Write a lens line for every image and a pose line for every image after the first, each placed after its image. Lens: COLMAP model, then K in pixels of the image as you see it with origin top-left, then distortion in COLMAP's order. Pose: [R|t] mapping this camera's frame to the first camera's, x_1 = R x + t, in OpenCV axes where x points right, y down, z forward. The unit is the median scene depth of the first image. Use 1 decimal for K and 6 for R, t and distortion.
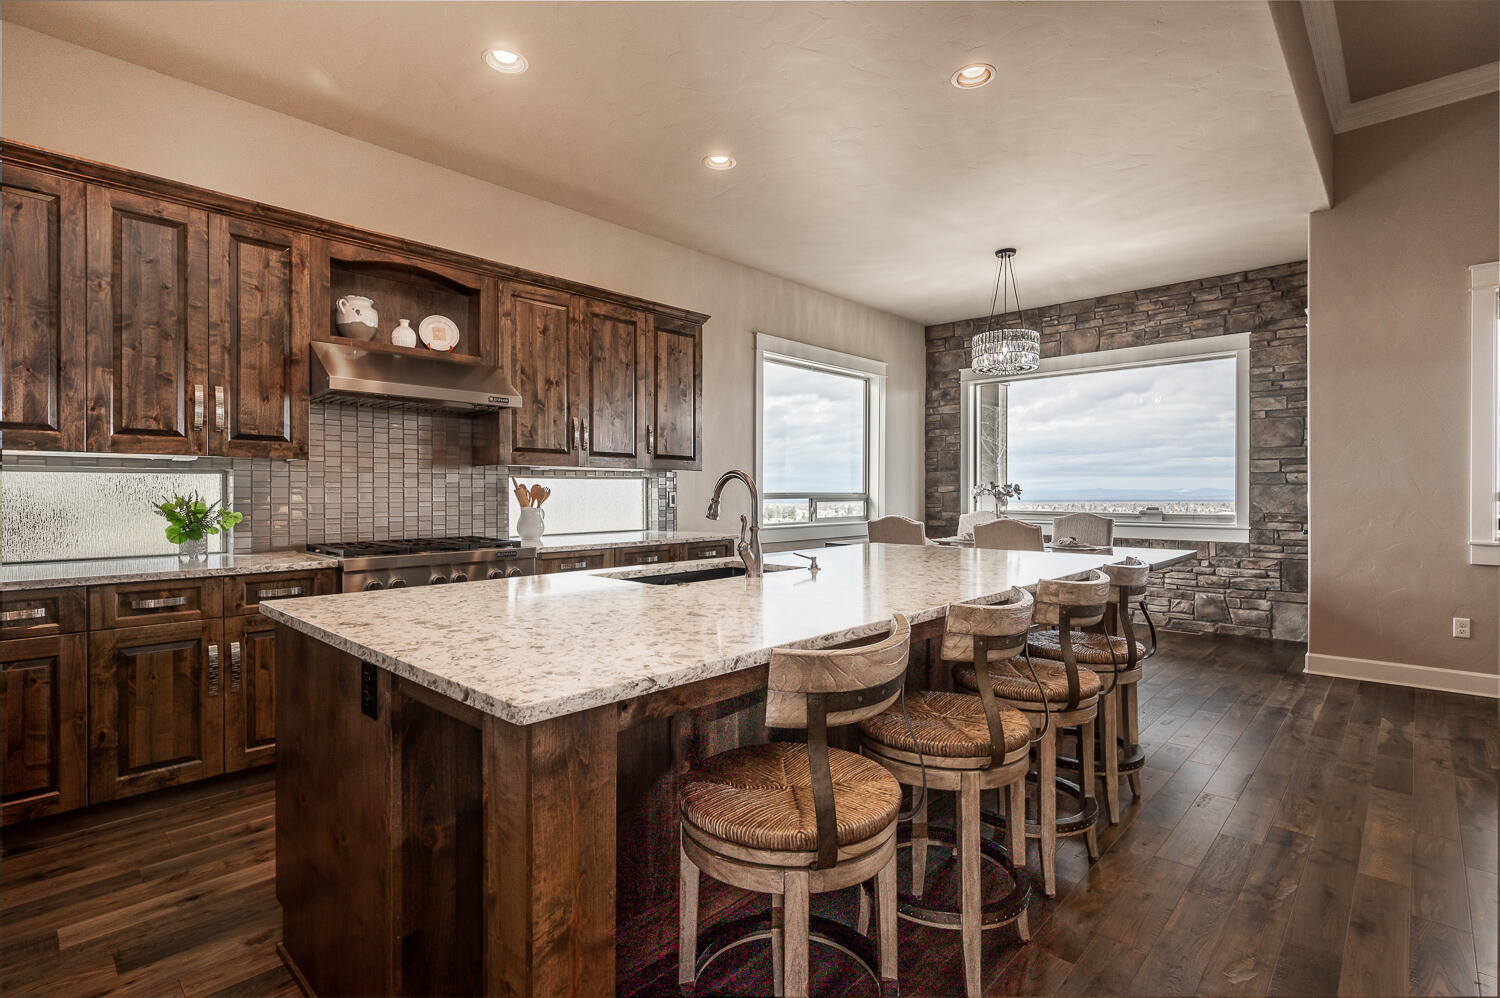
lens RADIAL K [[705.0, 0, 748.1], [0, 705.0, 497.5], [0, 0, 1]] dist [-0.001406, -0.000954]
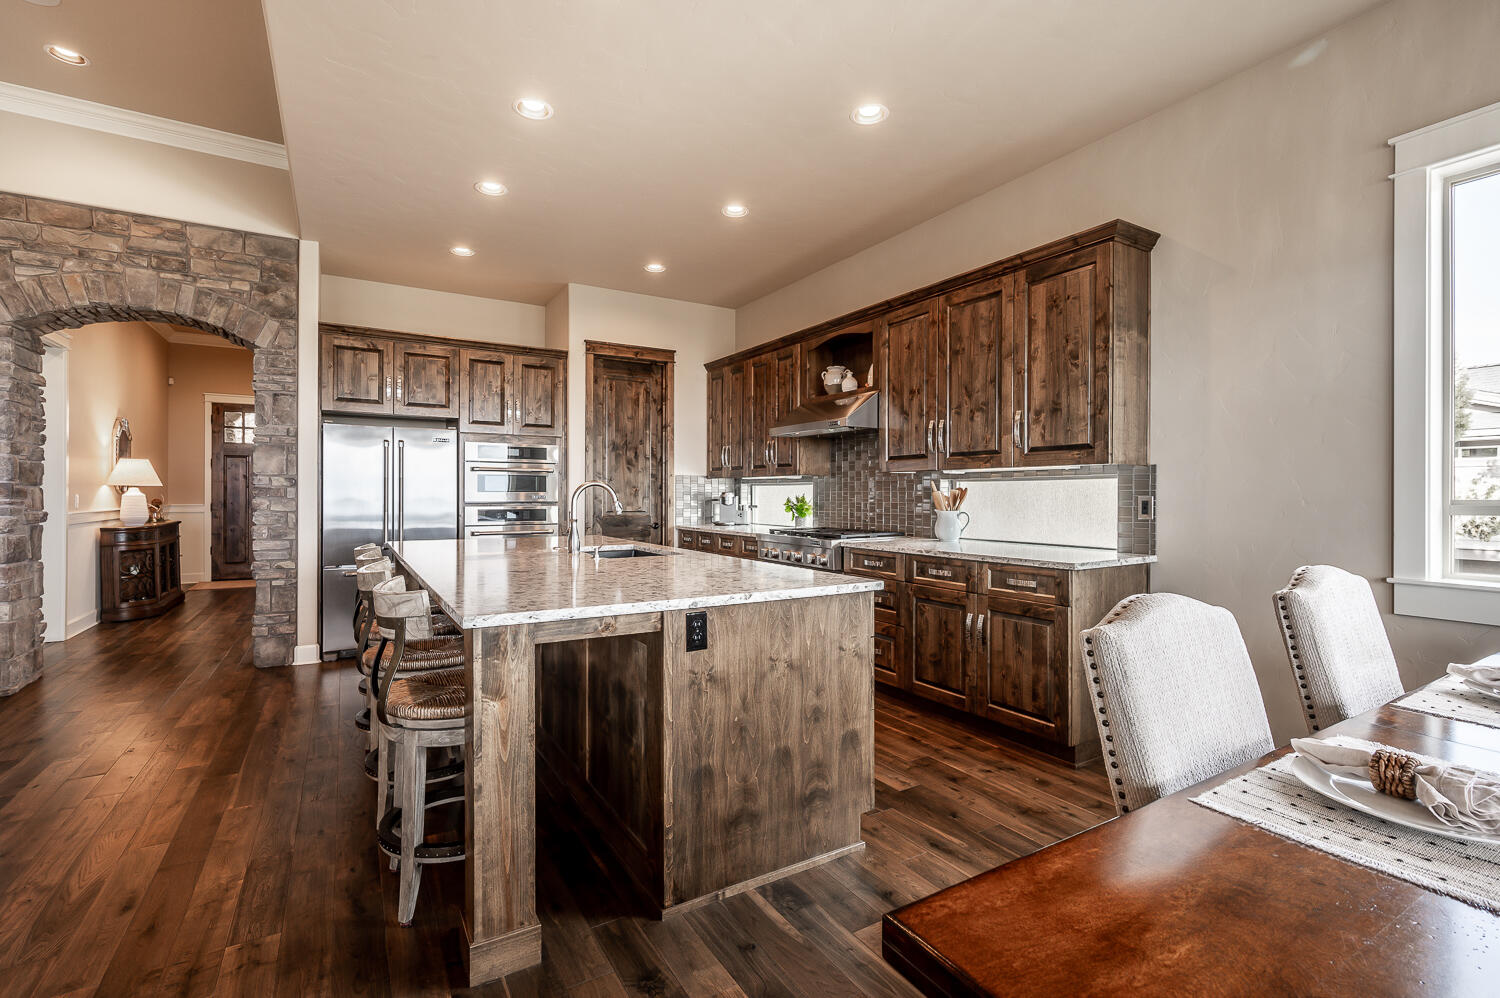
lens RADIAL K [[689.1, 0, 760.2], [0, 689.1, 491.3], [0, 0, 1]] dist [-0.003204, 0.001152]
pose [[-0.265357, -0.000730, -0.964150, 0.786939], [-0.005850, 0.999983, 0.000853, -0.013490], [0.964132, 0.005867, -0.265357, 1.065714]]
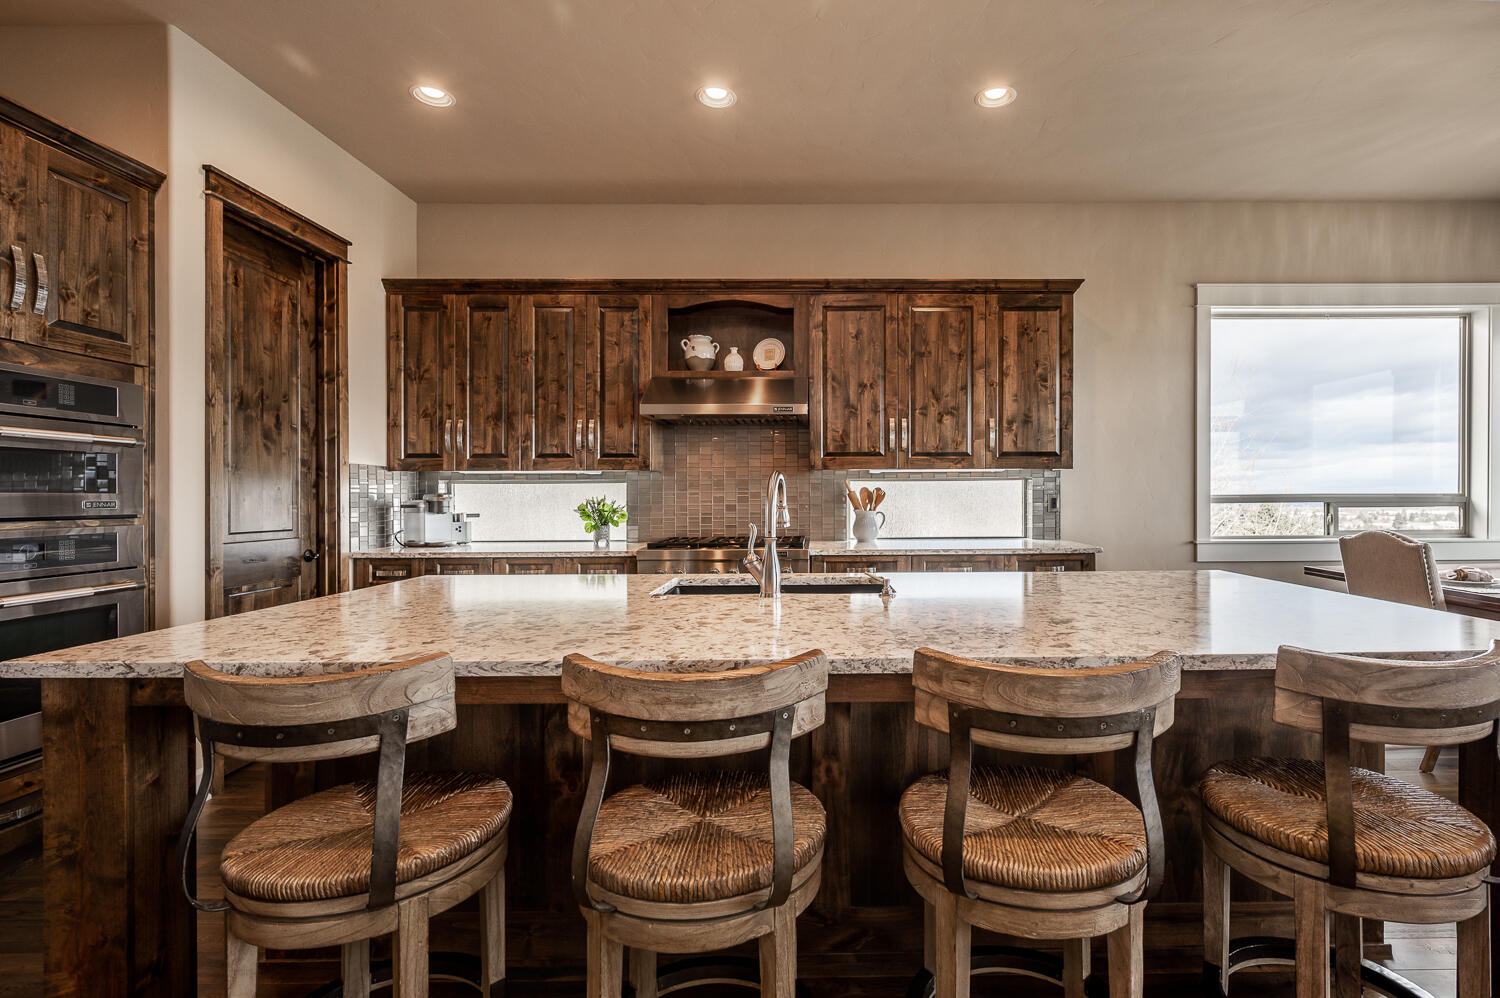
lens RADIAL K [[689.1, 0, 824.4], [0, 689.1, 499.2], [0, 0, 1]] dist [-0.003204, 0.001152]
pose [[0.696719, 0.001625, -0.717343, 0.387626], [-0.001125, 0.999999, 0.001173, -0.002953], [0.717344, -0.000010, 0.696719, 0.280610]]
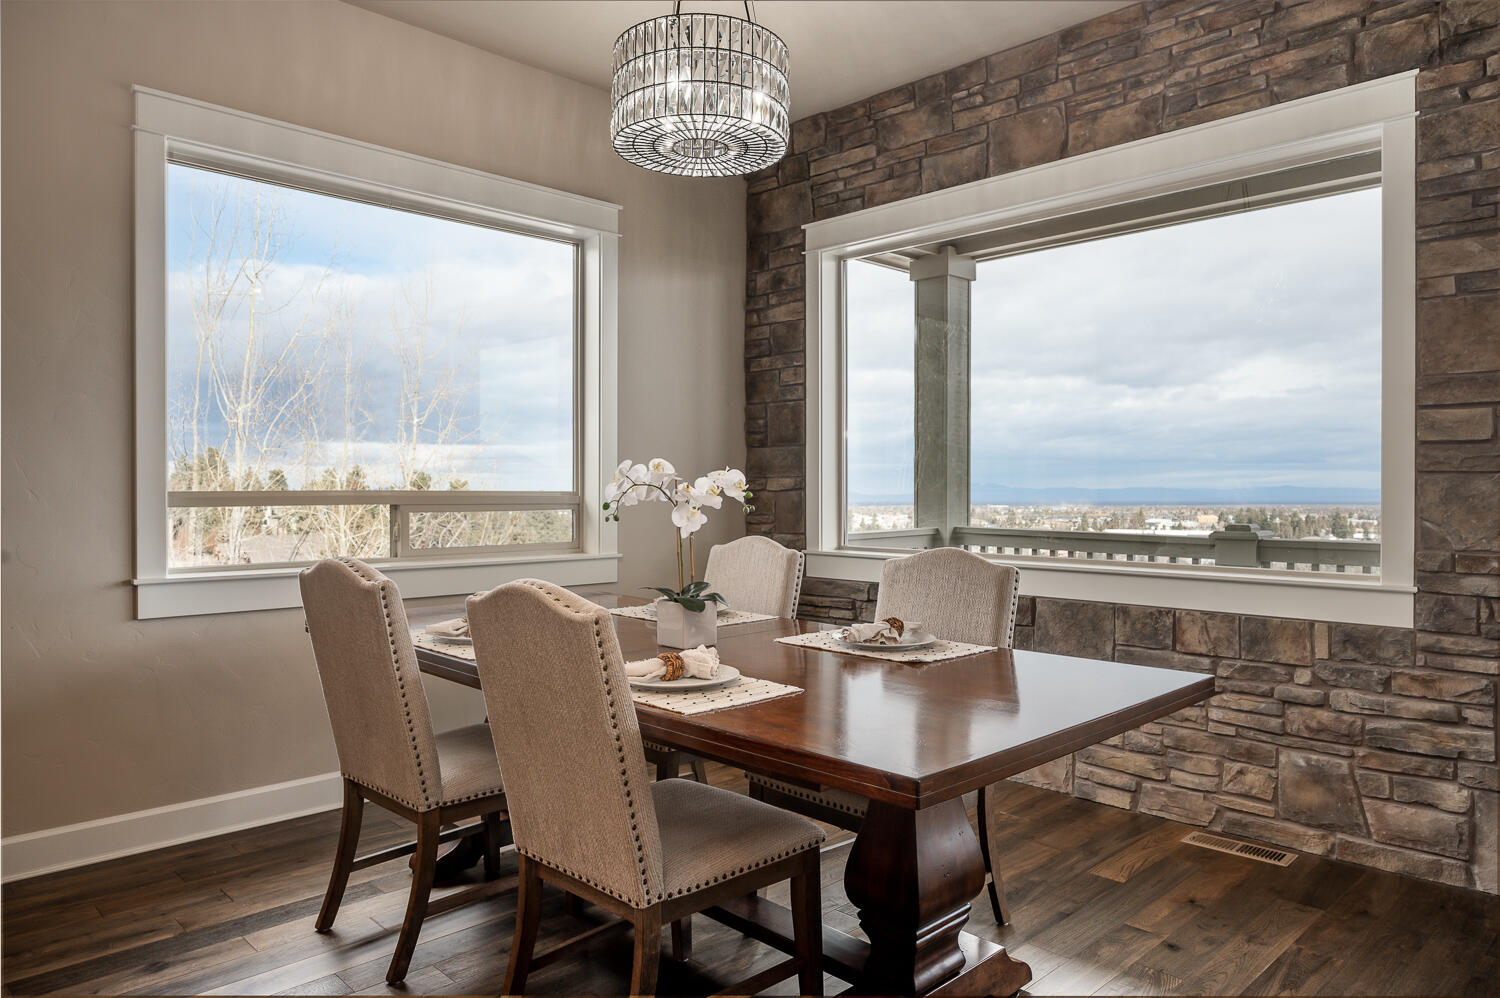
lens RADIAL K [[971.4, 0, 756.6], [0, 971.4, 493.1], [0, 0, 1]] dist [-0.000720, -0.002915]
pose [[0.999416, 0.003448, -0.034007, 0.560364], [-0.003510, 0.999992, -0.001754, -0.009025], [0.034001, 0.001872, 0.999420, 0.695987]]
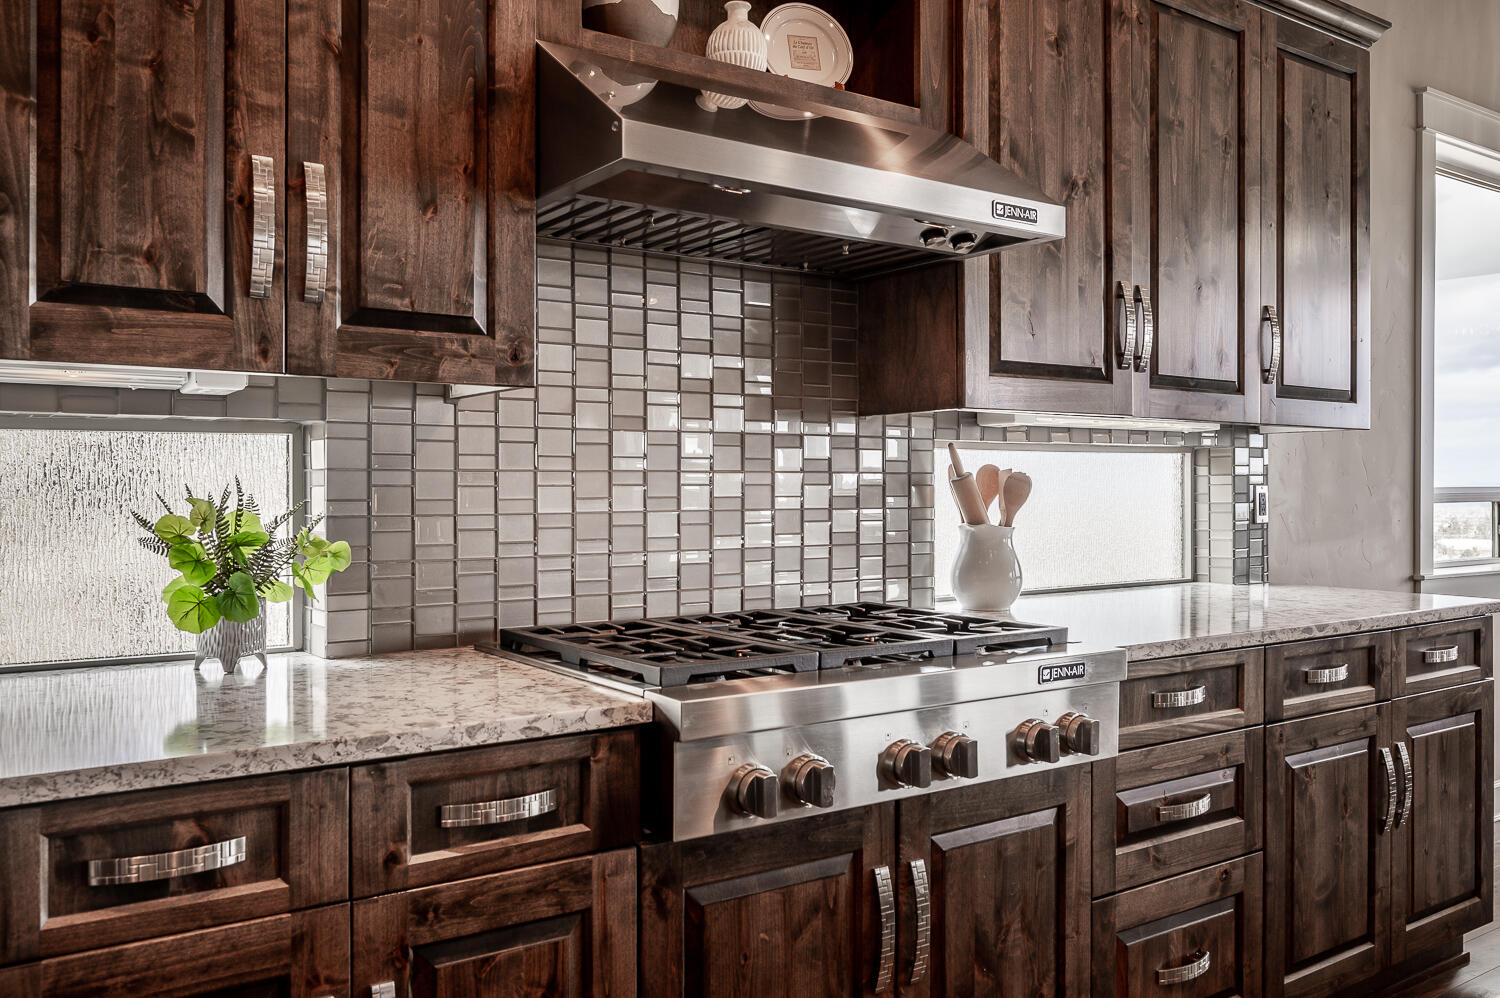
lens RADIAL K [[1235.4, 0, 759.2], [0, 1235.4, 492.2], [0, 0, 1]] dist [-0.003783, -0.003894]
pose [[0.978984, 0.002181, -0.203924, -0.311900], [-0.002662, 0.999994, -0.002085, -0.002102], [0.203918, 0.002584, 0.978984, 0.347099]]
